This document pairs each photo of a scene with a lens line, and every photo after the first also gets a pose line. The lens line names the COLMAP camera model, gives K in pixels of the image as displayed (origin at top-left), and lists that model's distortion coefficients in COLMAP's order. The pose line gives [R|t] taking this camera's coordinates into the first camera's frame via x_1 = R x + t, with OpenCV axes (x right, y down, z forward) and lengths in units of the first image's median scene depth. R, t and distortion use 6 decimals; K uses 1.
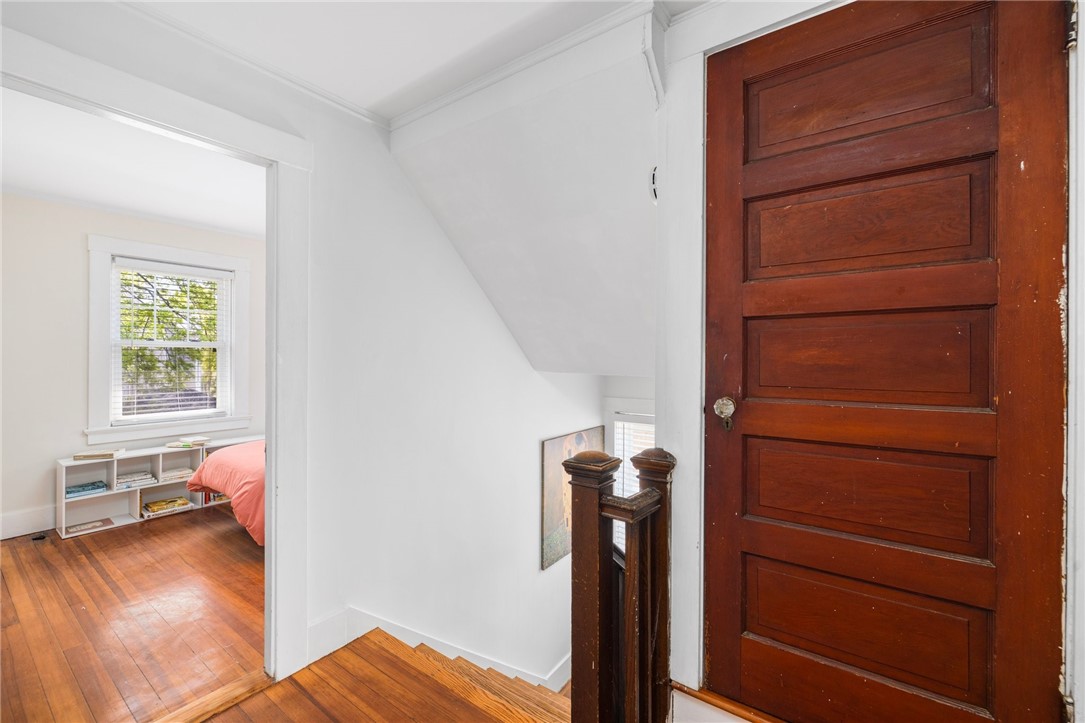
lens RADIAL K [[459.2, 0, 543.6], [0, 459.2, 354.2], [0, 0, 1]] dist [0.002807, 0.000270]
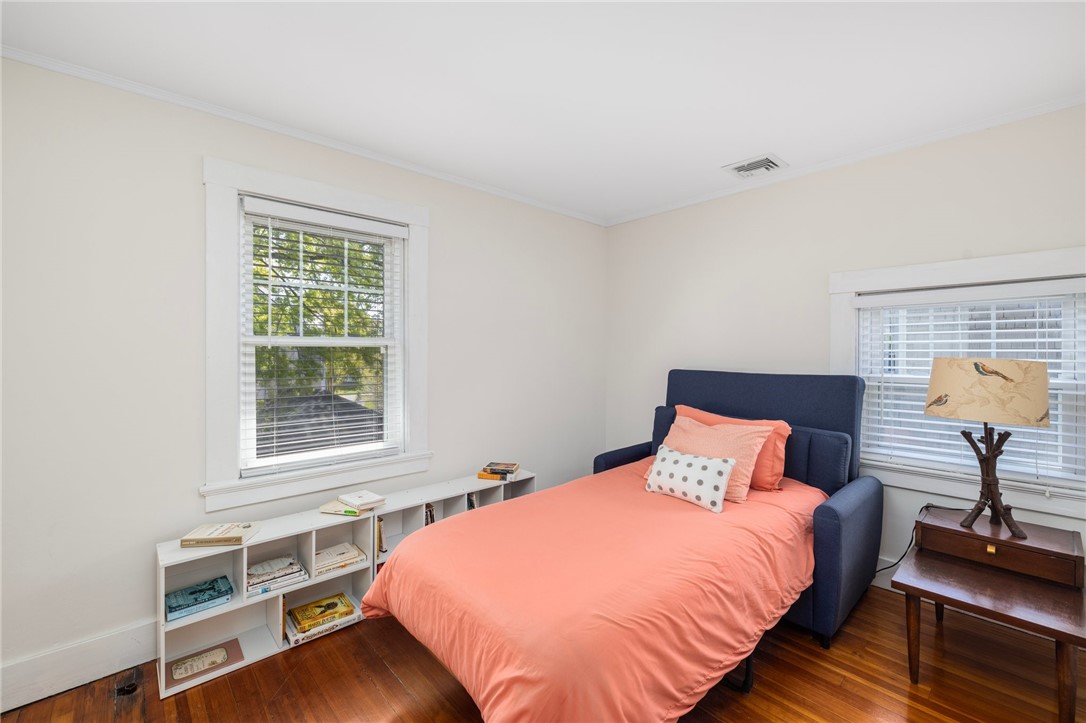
lens RADIAL K [[459.6, 0, 544.1], [0, 459.6, 354.2], [0, 0, 1]] dist [0.002807, 0.000270]
pose [[0.983068, -0.004007, -0.183199, -0.448121], [0.004875, 0.999979, 0.004286, -0.005411], [0.183178, -0.005107, 0.983067, 0.494367]]
